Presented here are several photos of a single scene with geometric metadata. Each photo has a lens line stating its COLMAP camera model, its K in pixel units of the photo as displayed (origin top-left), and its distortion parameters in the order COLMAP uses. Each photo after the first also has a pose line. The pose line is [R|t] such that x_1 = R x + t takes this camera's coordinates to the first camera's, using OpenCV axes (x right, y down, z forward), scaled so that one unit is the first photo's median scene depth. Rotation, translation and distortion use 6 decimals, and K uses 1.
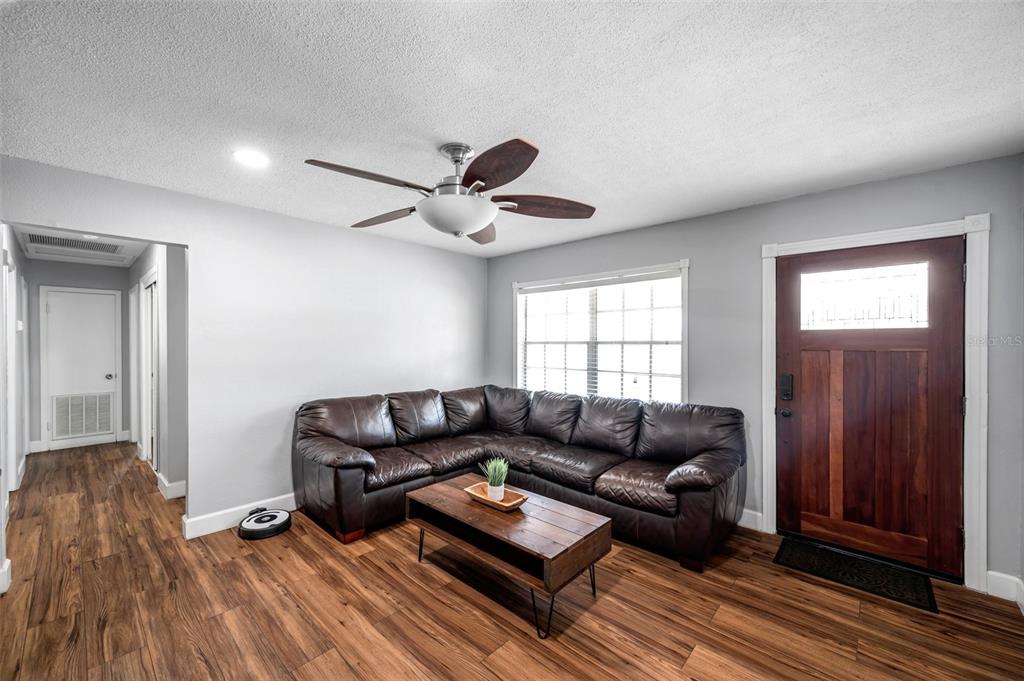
lens RADIAL K [[405.5, 0, 516.4], [0, 405.5, 344.3], [0, 0, 1]] dist [0.000660, -0.000335]
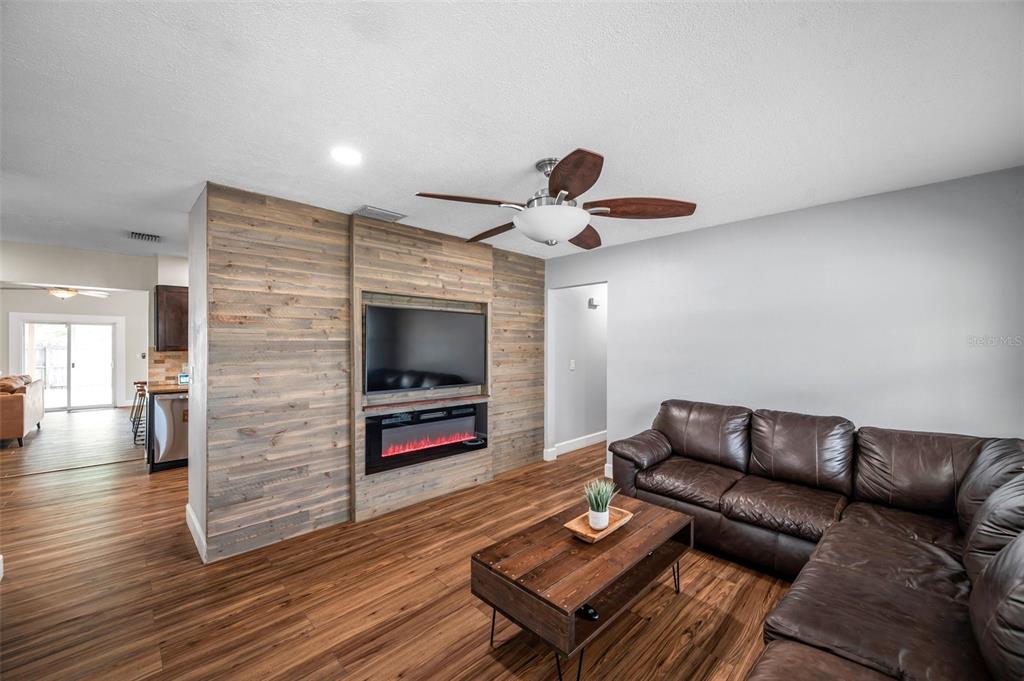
lens RADIAL K [[405.5, 0, 514.7], [0, 405.5, 343.4], [0, 0, 1]] dist [0.000660, -0.000335]
pose [[-0.060914, -0.002555, -0.998140, 0.566200], [-0.011128, 0.999936, -0.001880, -0.002087], [0.998081, 0.010992, -0.060938, 0.606502]]
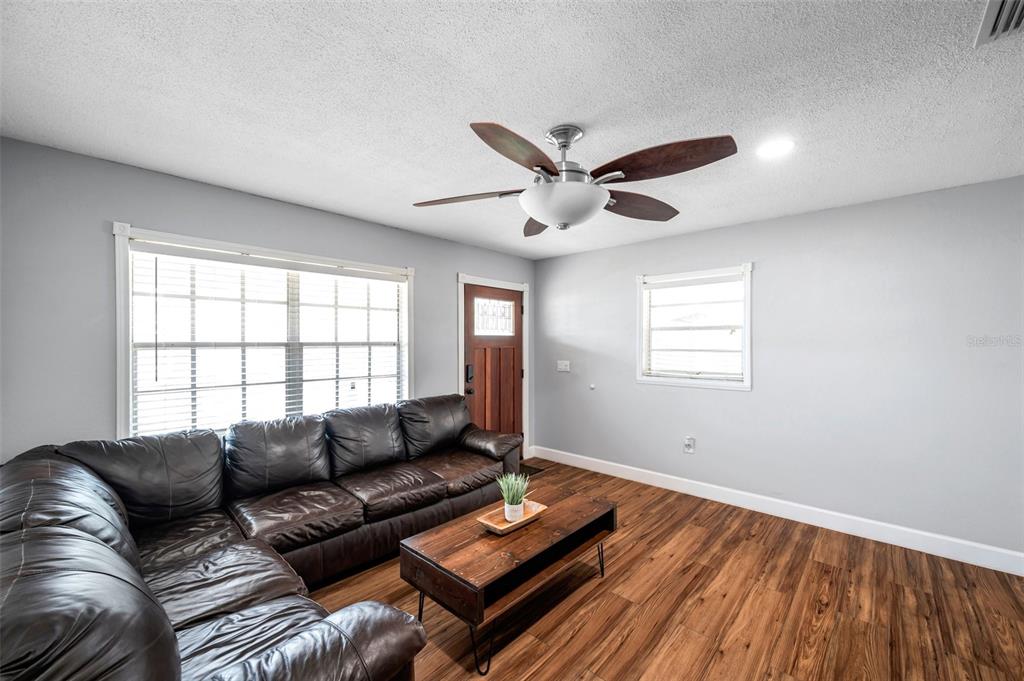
lens RADIAL K [[405.5, 0, 520.3], [0, 405.5, 340.6], [0, 0, 1]] dist [0.000660, -0.000335]
pose [[-0.004012, 0.005521, 0.999977, -0.659650], [0.008738, 0.999947, -0.005486, -0.004049], [-0.999954, 0.008716, -0.004060, 0.686430]]
